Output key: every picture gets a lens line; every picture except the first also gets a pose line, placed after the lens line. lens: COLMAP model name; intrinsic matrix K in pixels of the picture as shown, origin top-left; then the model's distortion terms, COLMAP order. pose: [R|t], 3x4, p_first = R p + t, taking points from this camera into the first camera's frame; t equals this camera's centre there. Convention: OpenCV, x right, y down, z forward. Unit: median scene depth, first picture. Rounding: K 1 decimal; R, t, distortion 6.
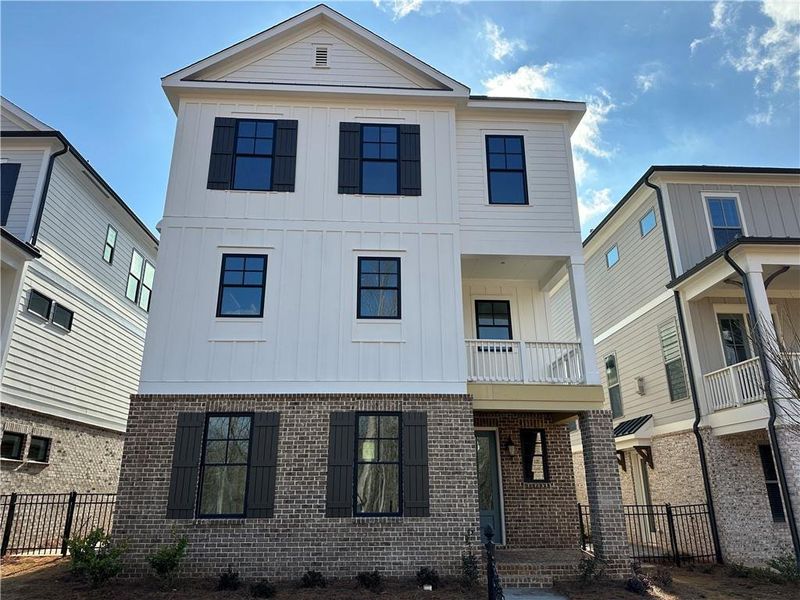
lens RADIAL K [[574.1, 0, 398.7], [0, 574.1, 285.1], [0, 0, 1]] dist [0.093778, -0.137507]
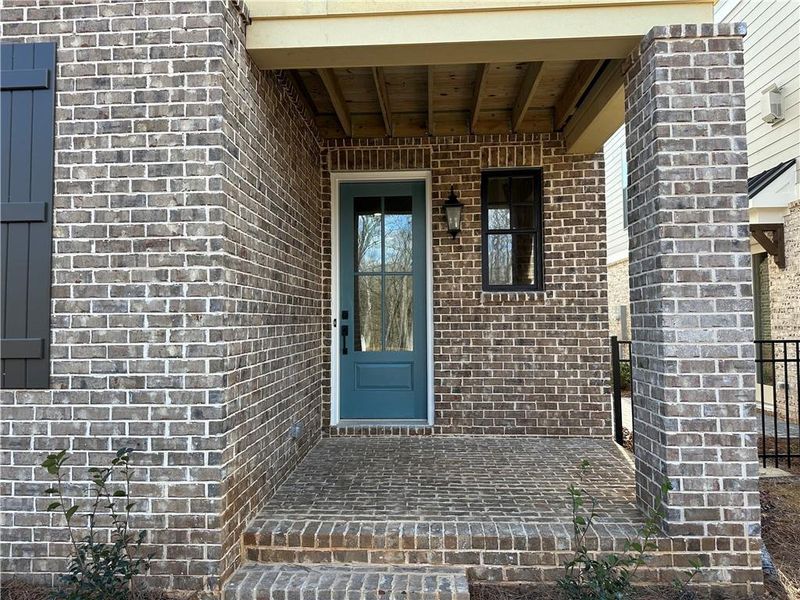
lens RADIAL K [[574.1, 0, 398.7], [0, 574.1, 285.1], [0, 0, 1]] dist [0.093778, -0.137507]
pose [[0.993581, -0.010609, -0.112624, 0.246411], [0.041429, 0.960548, 0.275012, 0.264842], [0.105263, -0.277912, 0.954822, 0.722614]]
